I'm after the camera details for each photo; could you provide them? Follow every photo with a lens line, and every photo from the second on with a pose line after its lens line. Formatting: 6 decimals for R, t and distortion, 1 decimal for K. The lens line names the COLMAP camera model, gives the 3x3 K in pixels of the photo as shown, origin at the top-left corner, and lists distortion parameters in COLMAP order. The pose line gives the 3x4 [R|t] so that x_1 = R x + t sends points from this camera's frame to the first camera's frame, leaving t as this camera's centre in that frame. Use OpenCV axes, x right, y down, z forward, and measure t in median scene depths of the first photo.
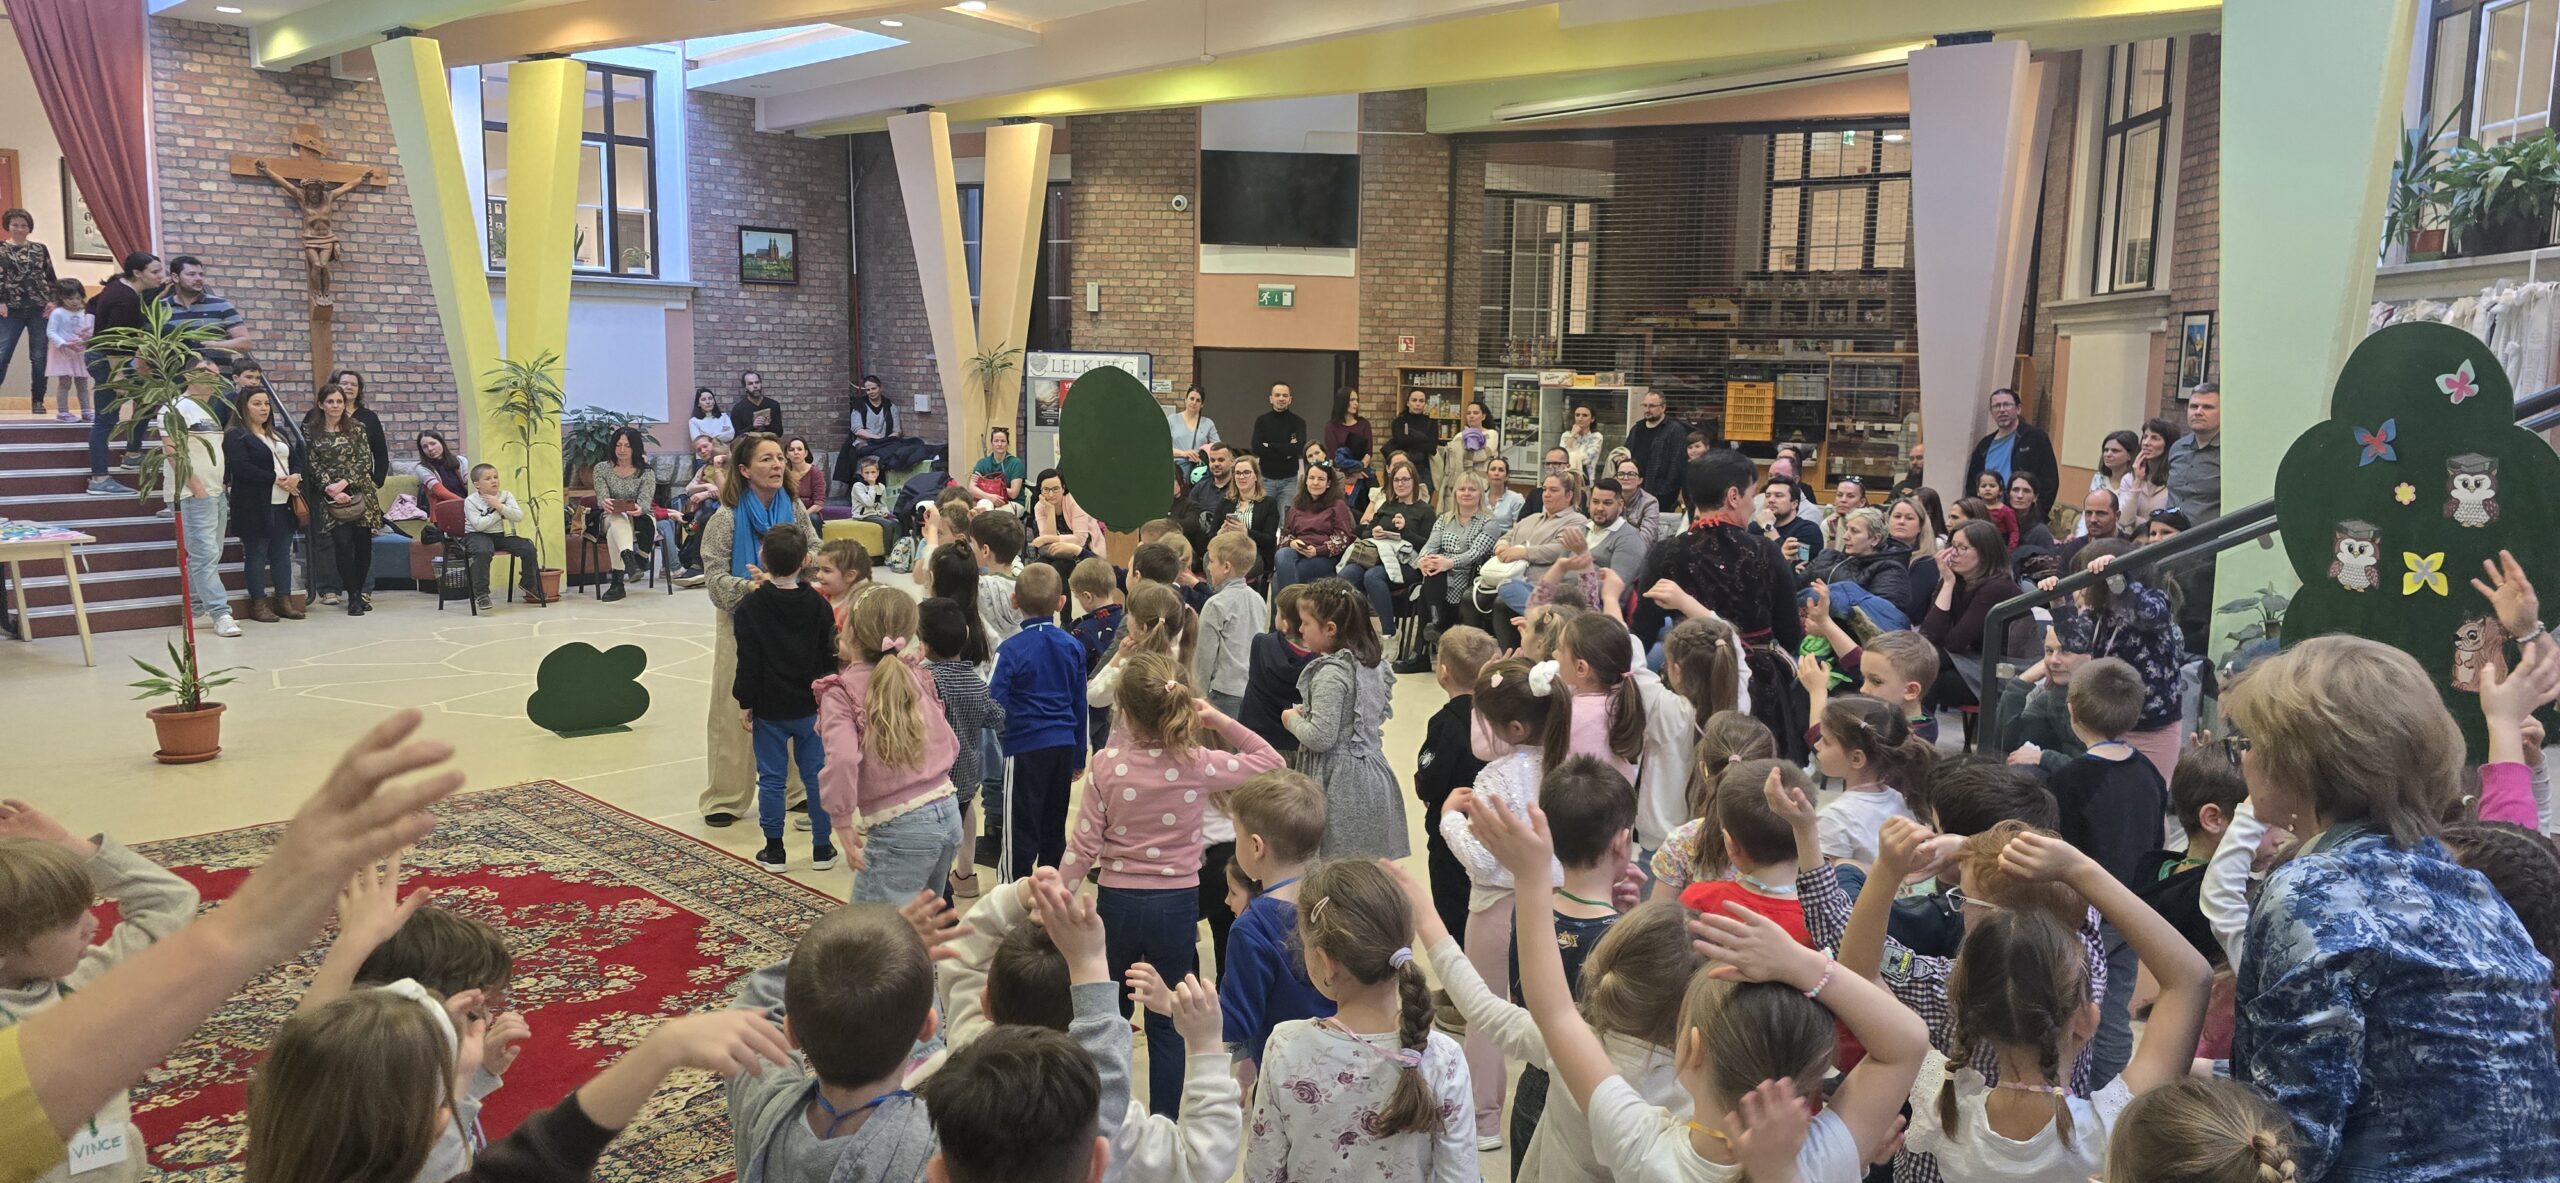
lens RADIAL K [[1650.7, 0, 1282.6], [0, 1650.7, 589.9], [0, 0, 1]] dist [0.066952, -0.059339]
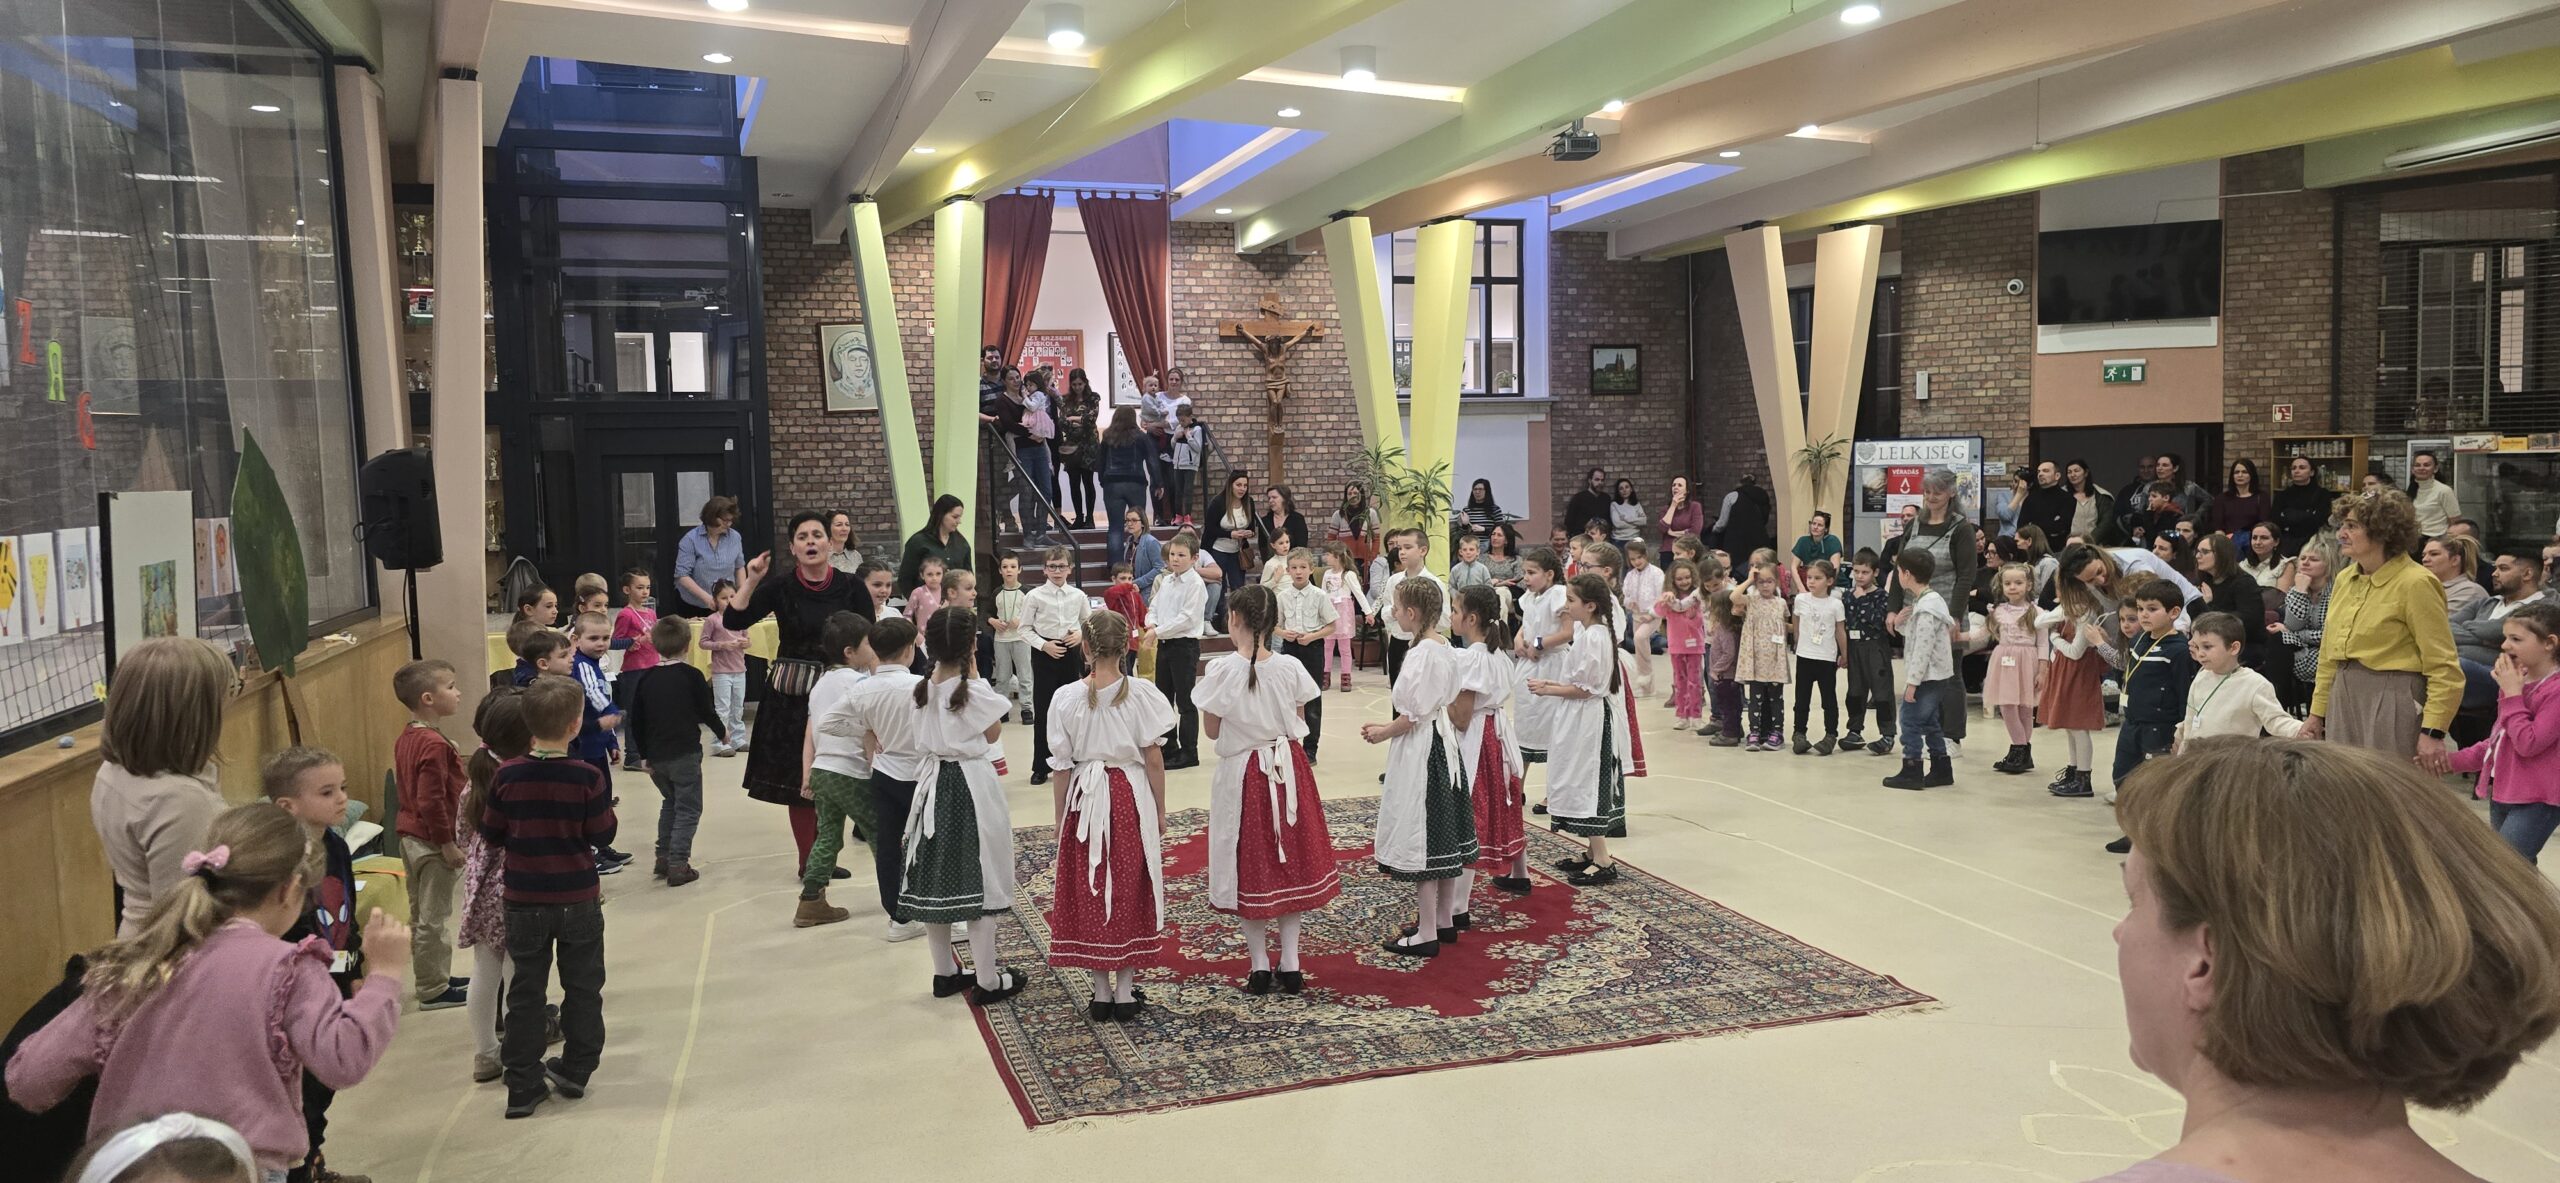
lens RADIAL K [[1650.7, 0, 1329.2], [0, 1650.7, 580.9], [0, 0, 1]] dist [0.066952, -0.059339]
pose [[0.894494, -0.007491, -0.447018, 0.016653], [-0.023036, 0.997759, -0.062815, 0.016991], [0.446487, 0.066485, 0.892317, -0.075674]]
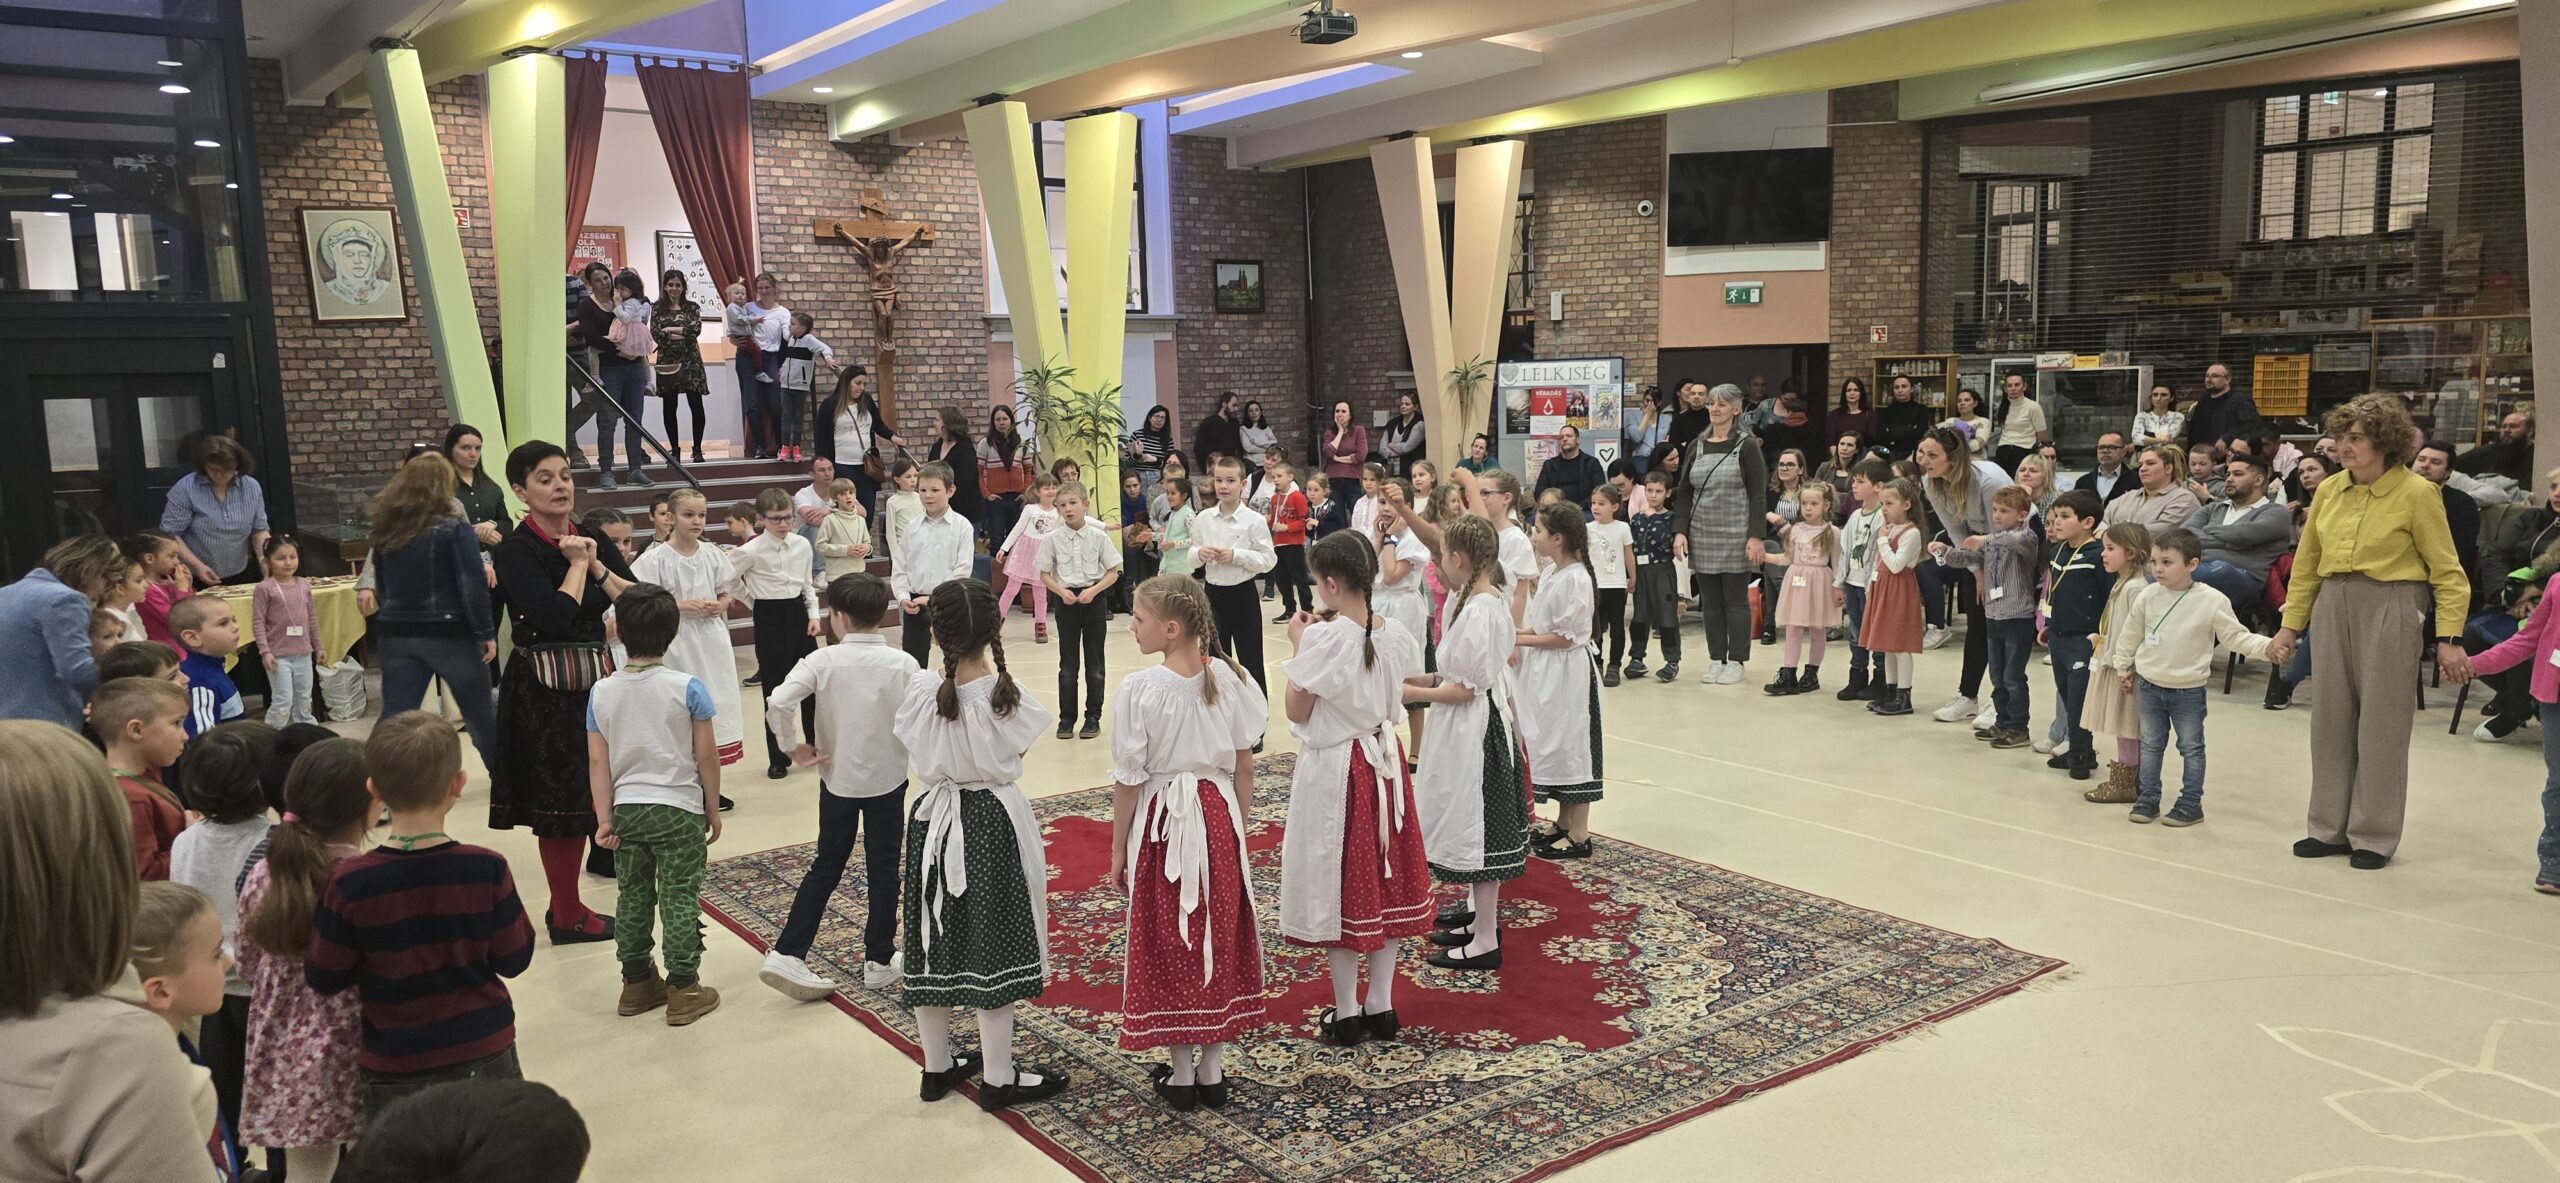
lens RADIAL K [[1650.7, 0, 1298.4], [0, 1650.7, 602.3], [0, 0, 1]] dist [0.066952, -0.059339]
pose [[0.987741, -0.024760, -0.154125, -0.121093], [0.024147, 0.999691, -0.005852, 0.009059], [0.154223, 0.002059, 0.988034, -0.040350]]
